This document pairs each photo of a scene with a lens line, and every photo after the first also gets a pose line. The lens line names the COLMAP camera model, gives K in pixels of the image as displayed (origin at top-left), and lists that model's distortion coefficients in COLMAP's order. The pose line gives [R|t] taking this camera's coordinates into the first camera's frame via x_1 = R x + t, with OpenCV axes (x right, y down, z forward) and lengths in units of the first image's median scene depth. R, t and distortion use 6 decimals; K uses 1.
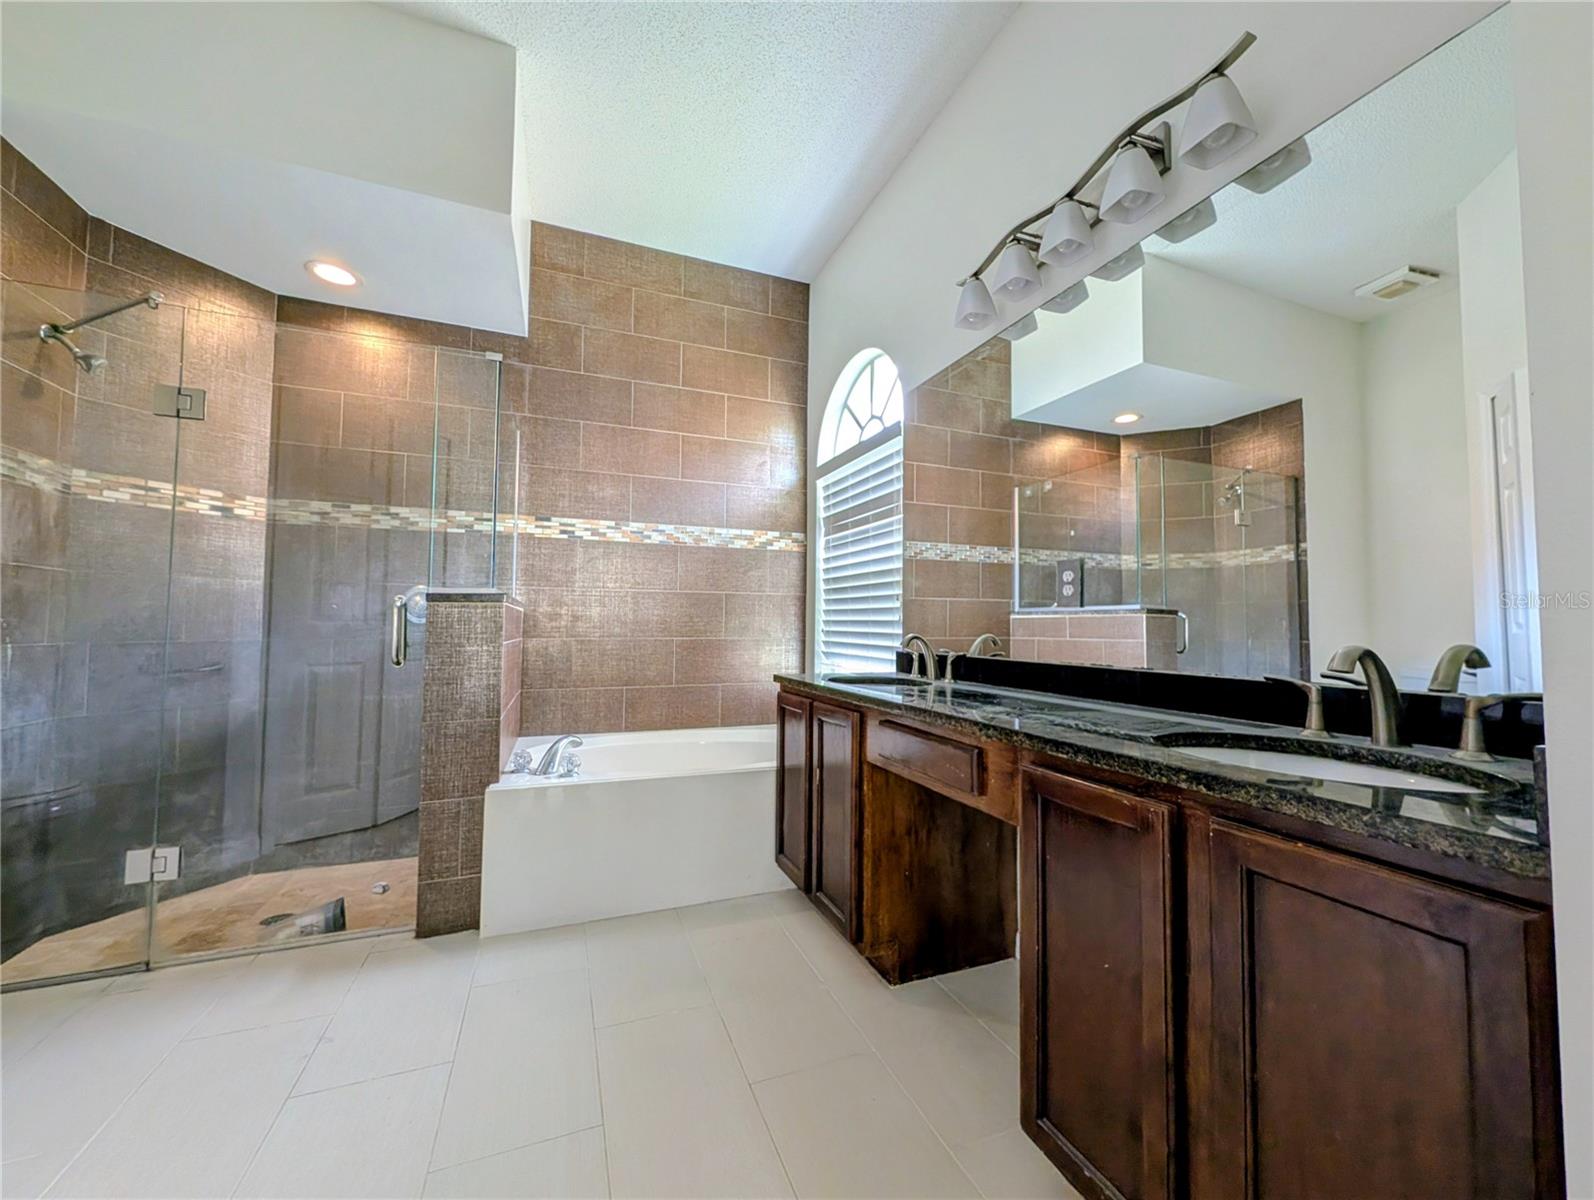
lens RADIAL K [[627.0, 0, 805.5], [0, 627.0, 597.0], [0, 0, 1]] dist [0.000087, 0.000376]
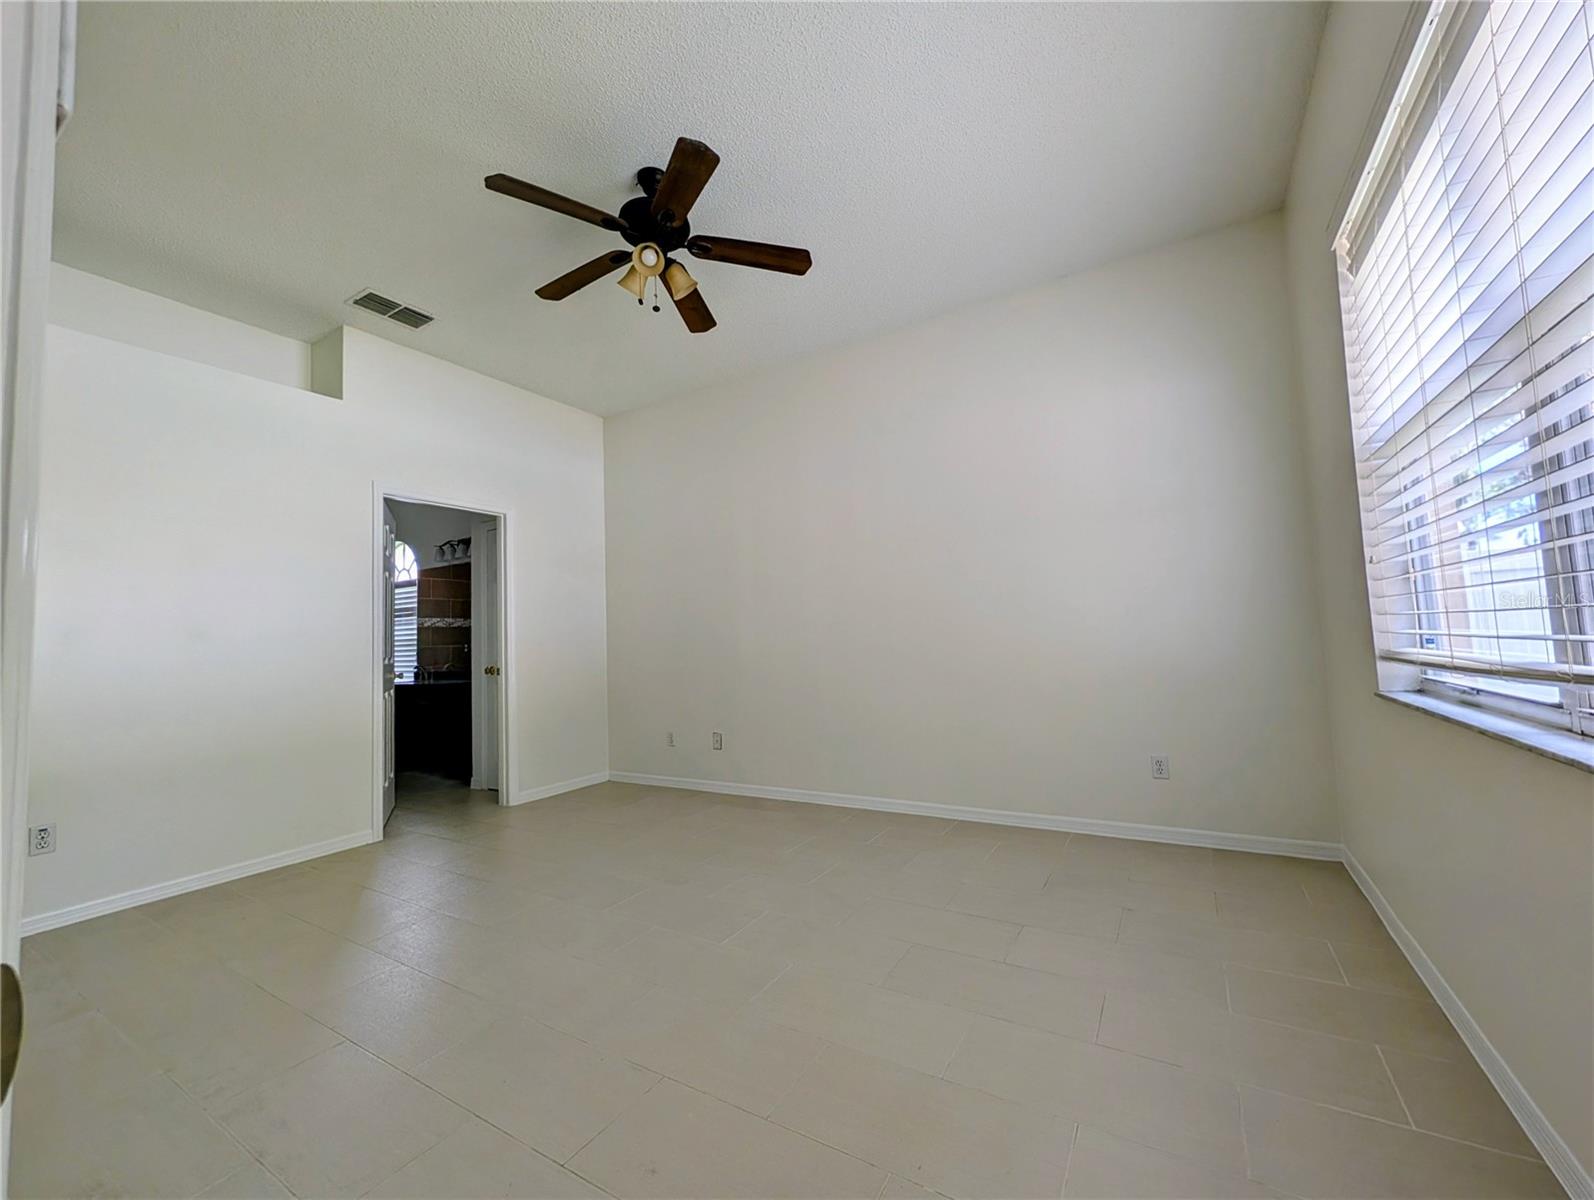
lens RADIAL K [[627.0, 0, 795.5], [0, 627.0, 595.9], [0, 0, 1]] dist [0.000087, 0.000376]
pose [[0.802286, 0.001526, 0.596938, -0.119240], [0.019902, 0.999372, -0.029304, -0.104919], [-0.596608, 0.035391, 0.801752, -1.767278]]
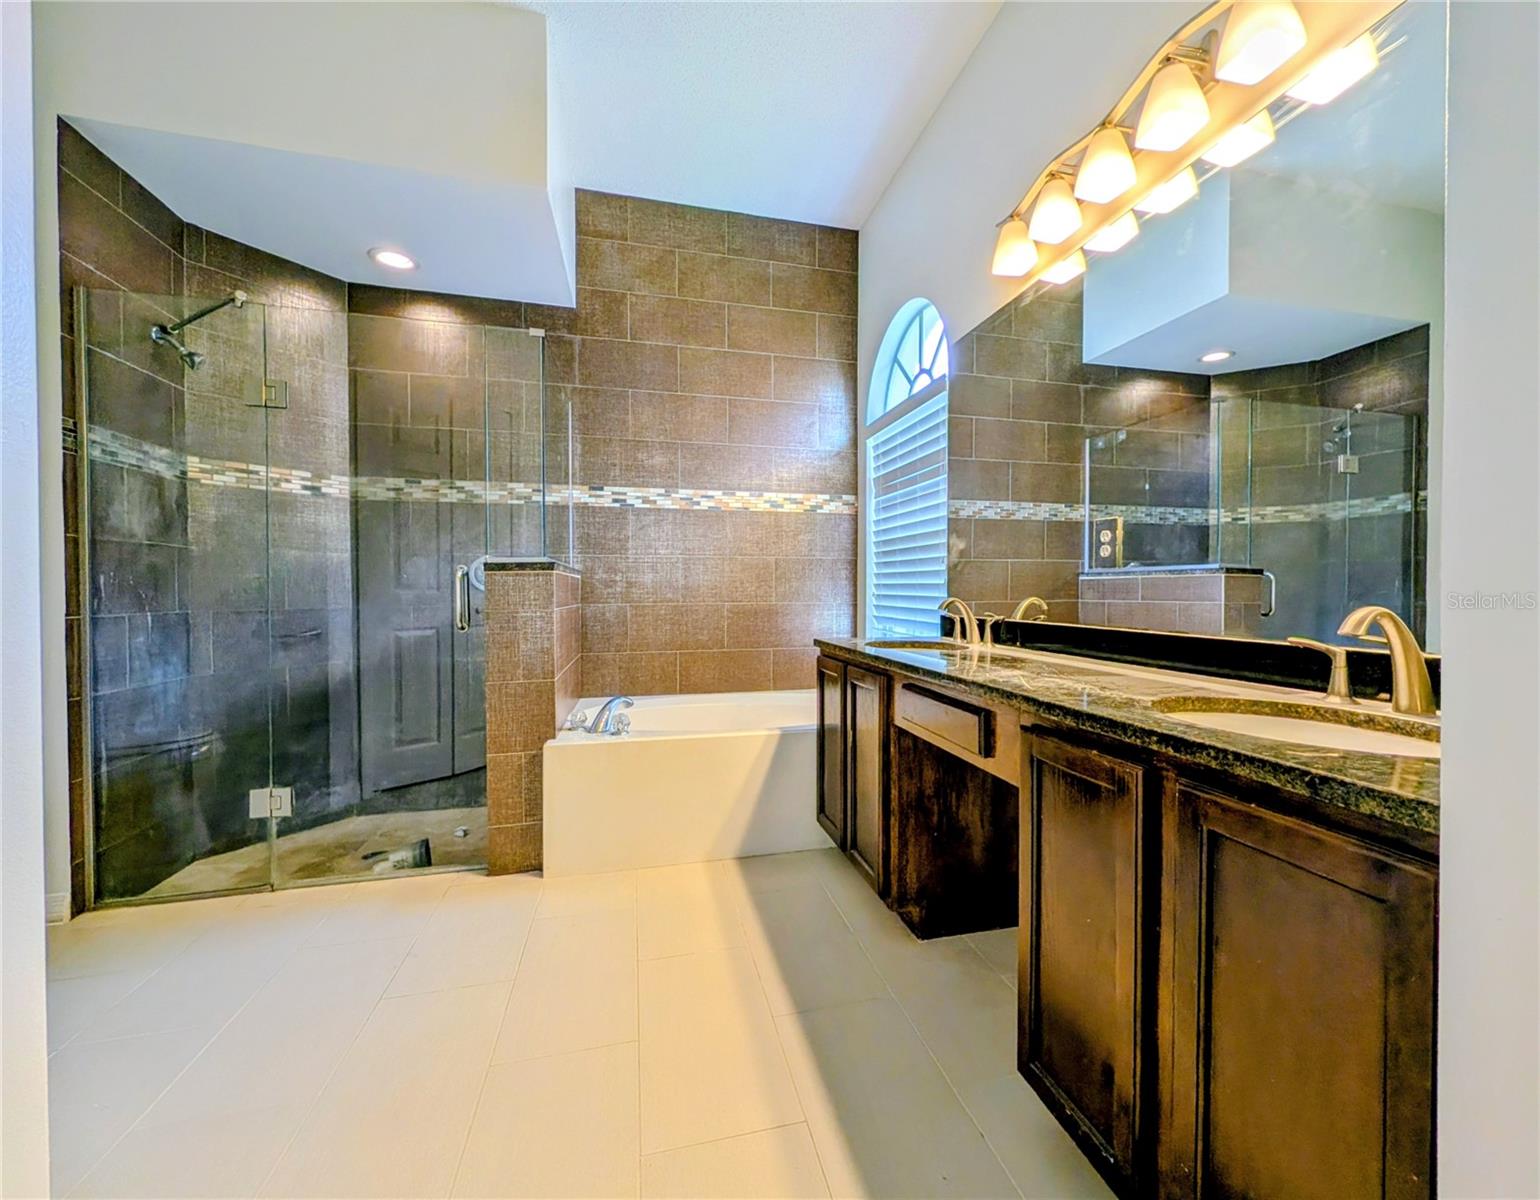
lens RADIAL K [[647.9, 0, 803.4], [0, 647.9, 600.3], [0, 0, 1]] dist [-0.001039, 0.000700]
pose [[0.992528, -0.007246, -0.121804, 0.049771], [0.014818, 0.998005, 0.061370, -0.001849], [0.121116, -0.062716, 0.990655, -0.023367]]
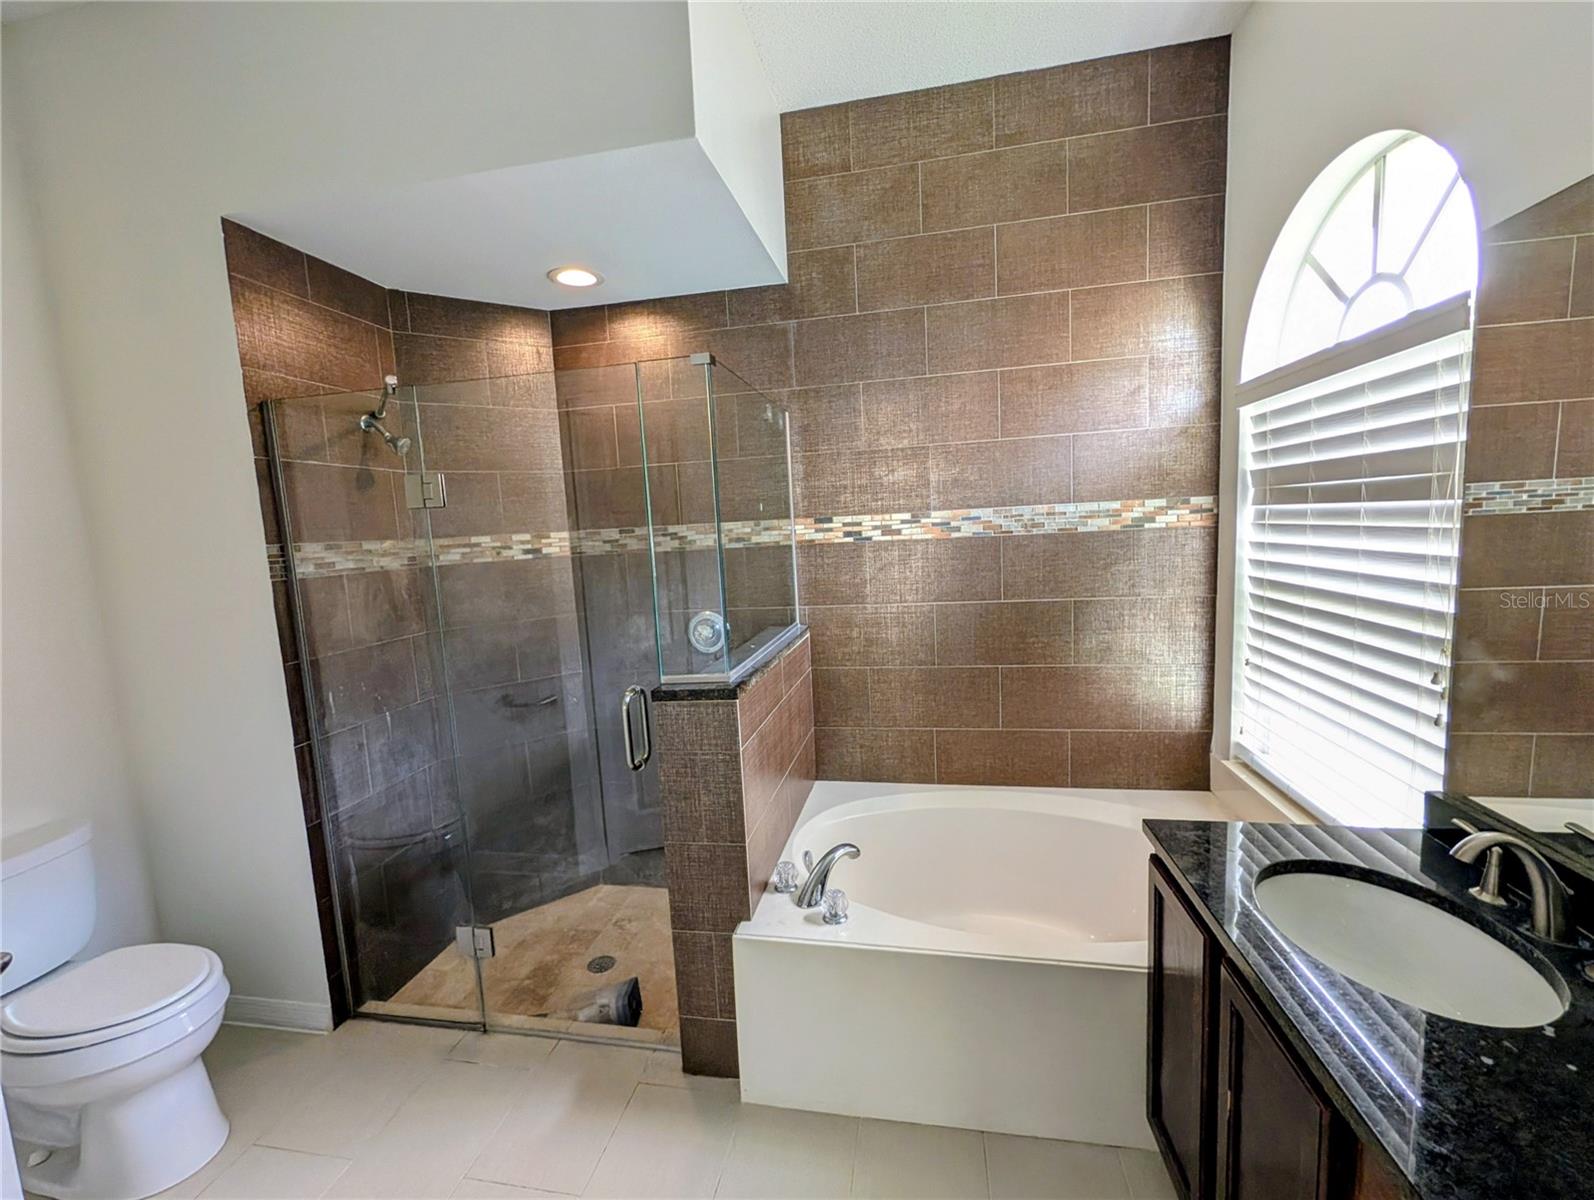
lens RADIAL K [[656.4, 0, 796.5], [0, 656.4, 600.9], [0, 0, 1]] dist [-0.000833, 0.000553]
pose [[0.839452, 0.010421, -0.543335, 0.006306], [0.083892, 0.985346, 0.148511, -0.161073], [0.536920, -0.170250, 0.826276, 0.297070]]
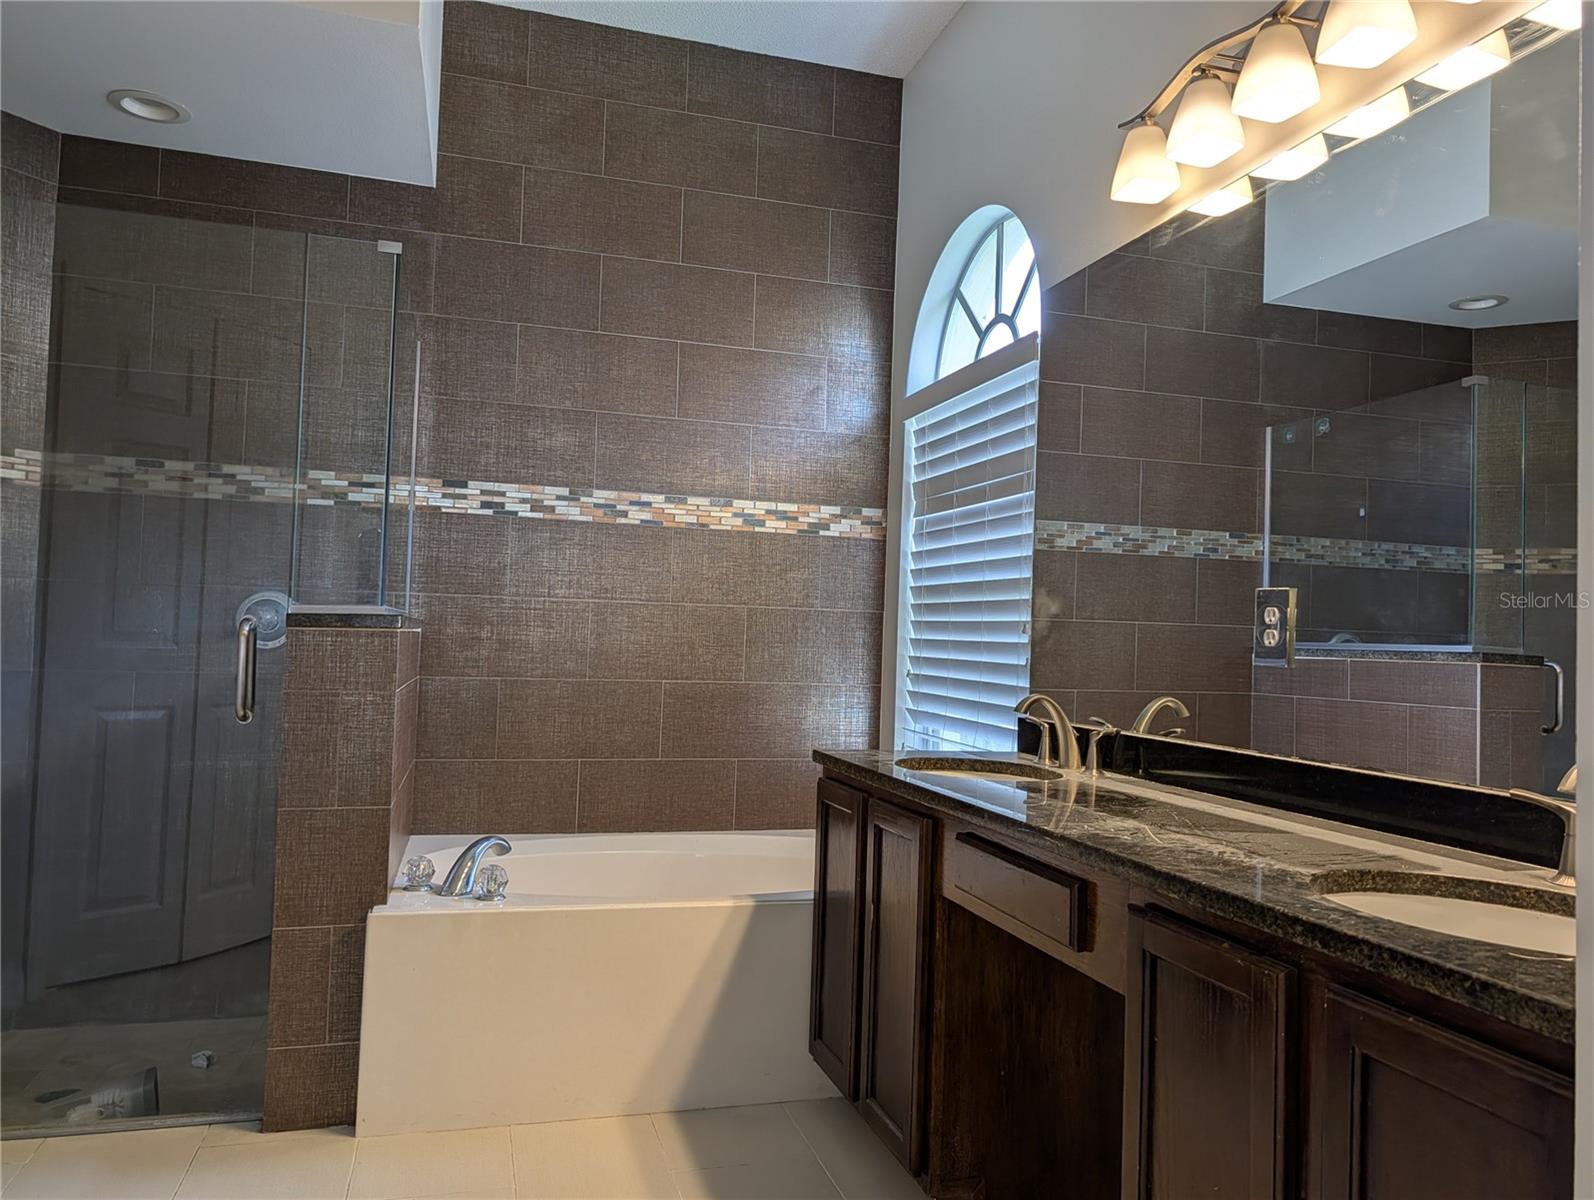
lens RADIAL K [[1171.5, 0, 809.0], [0, 1171.5, 600.0], [0, 0, 1]] dist [0.024226, -0.020488]
pose [[0.995408, 0.021728, -0.093221, 0.041319], [-0.020896, 0.999733, 0.009902, -0.030788], [0.093411, -0.007909, 0.995596, -0.129003]]
